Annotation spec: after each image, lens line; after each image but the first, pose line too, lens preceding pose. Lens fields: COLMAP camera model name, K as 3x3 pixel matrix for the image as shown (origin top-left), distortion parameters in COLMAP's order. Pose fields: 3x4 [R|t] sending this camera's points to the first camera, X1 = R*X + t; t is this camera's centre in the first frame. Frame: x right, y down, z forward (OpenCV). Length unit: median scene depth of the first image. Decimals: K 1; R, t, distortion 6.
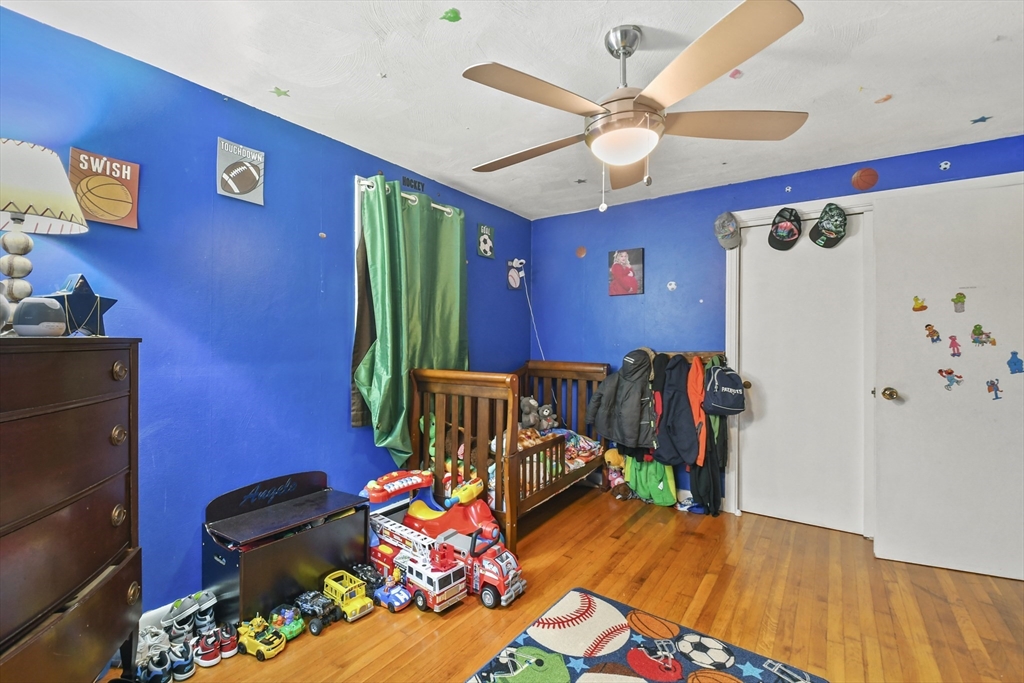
lens RADIAL K [[442.9, 0, 514.8], [0, 442.9, 344.8], [0, 0, 1]] dist [0.002158, -0.000207]
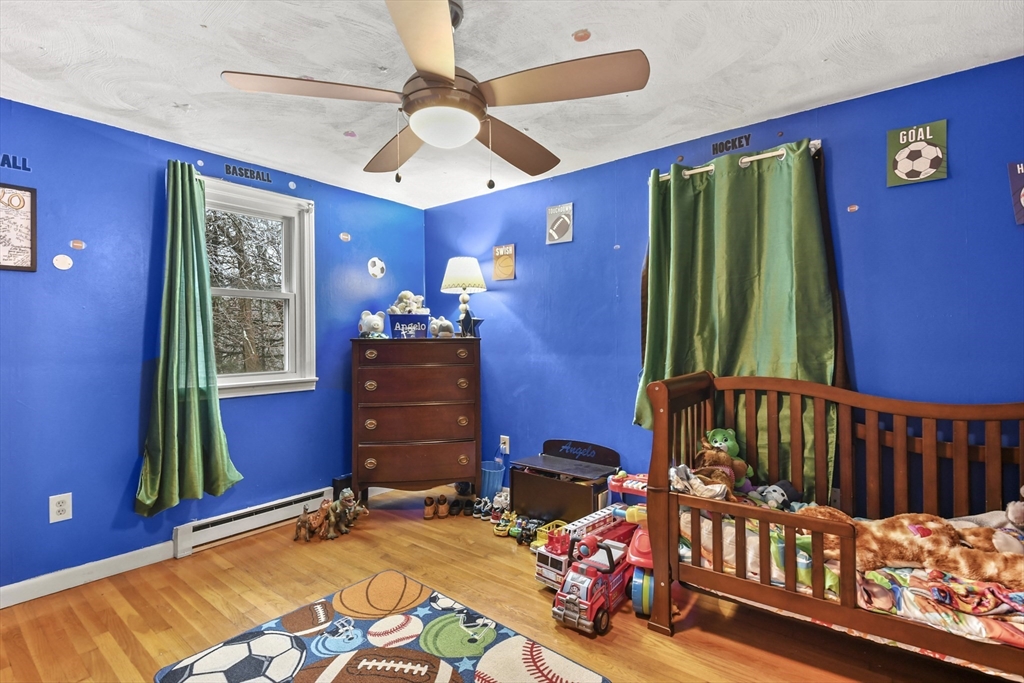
lens RADIAL K [[475.3, 0, 512.0], [0, 475.3, 341.5], [0, 0, 1]] dist [0.002062, -0.000016]
pose [[-0.051453, 0.004504, -0.998665, 0.961748], [-0.000597, 0.999990, 0.004541, -0.007876], [0.998675, 0.000830, -0.051450, 0.929668]]
